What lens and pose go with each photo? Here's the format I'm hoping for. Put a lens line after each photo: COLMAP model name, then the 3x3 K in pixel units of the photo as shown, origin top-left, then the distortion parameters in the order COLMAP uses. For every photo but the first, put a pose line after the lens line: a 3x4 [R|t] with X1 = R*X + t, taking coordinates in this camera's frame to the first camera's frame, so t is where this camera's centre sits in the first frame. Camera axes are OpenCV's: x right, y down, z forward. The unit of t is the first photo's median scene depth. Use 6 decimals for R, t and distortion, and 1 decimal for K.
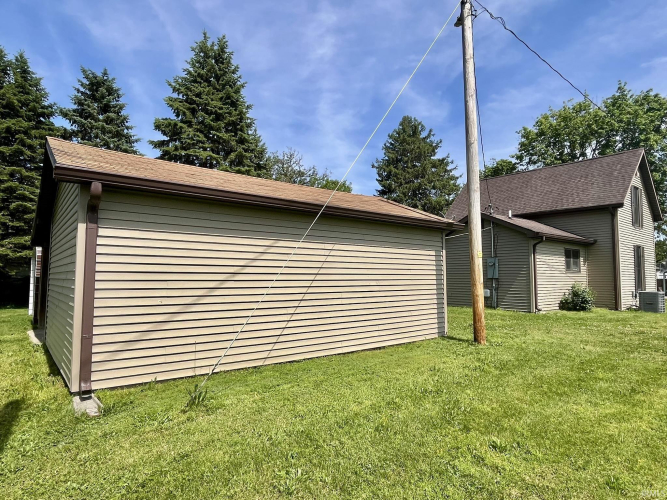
lens RADIAL K [[379.8, 0, 324.5], [0, 379.8, 248.5], [0, 0, 1]] dist [0.026400, 0.001860]
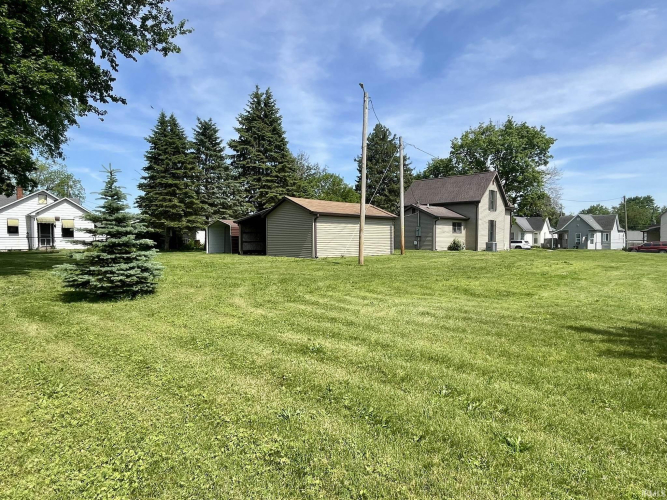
lens RADIAL K [[379.8, 0, 324.5], [0, 379.8, 248.5], [0, 0, 1]] dist [0.026400, 0.001860]
pose [[0.996542, -0.005581, 0.082906, -0.204491], [-0.002563, 0.995202, 0.097810, -0.047590], [-0.083054, -0.097684, 0.991746, -0.839414]]
